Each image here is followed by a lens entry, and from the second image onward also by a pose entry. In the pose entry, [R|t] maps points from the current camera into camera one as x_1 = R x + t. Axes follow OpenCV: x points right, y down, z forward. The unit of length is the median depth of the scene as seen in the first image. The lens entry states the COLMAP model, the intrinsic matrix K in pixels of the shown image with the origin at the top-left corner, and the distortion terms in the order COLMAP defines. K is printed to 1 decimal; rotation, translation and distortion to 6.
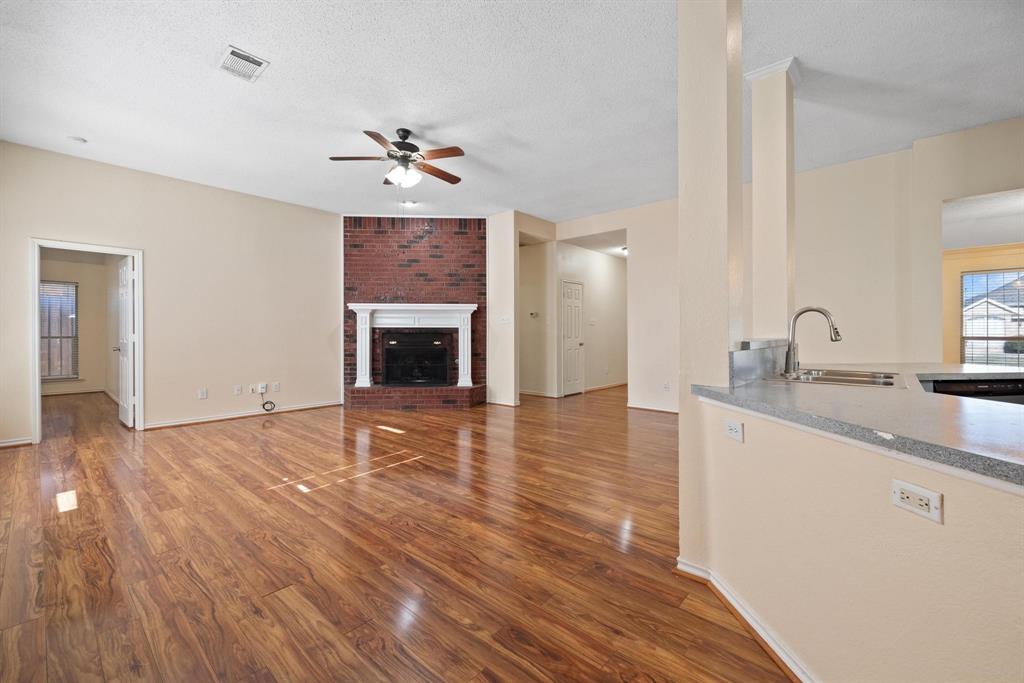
lens RADIAL K [[416.7, 0, 510.3], [0, 416.7, 331.3], [0, 0, 1]] dist [0.001684, -0.000175]
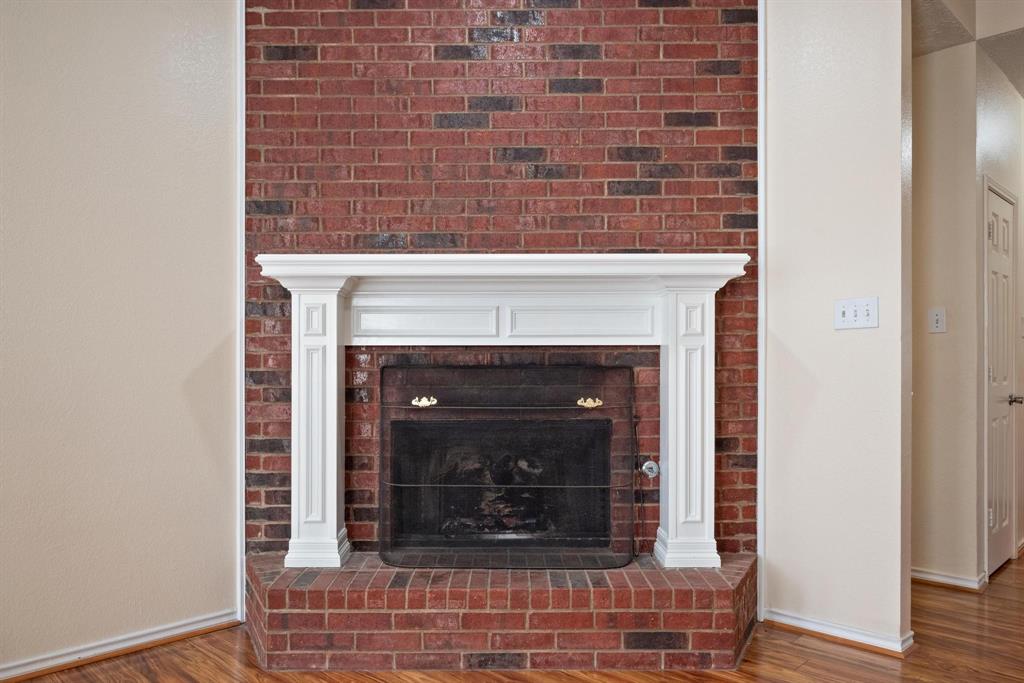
lens RADIAL K [[727.7, 0, 506.9], [0, 727.7, 348.9], [0, 0, 1]] dist [-0.011481, -0.000977]
pose [[0.998173, -0.004061, -0.060291, -0.195470], [0.003287, 0.999911, -0.012918, -0.000532], [0.060339, 0.012696, 0.998097, 0.525108]]
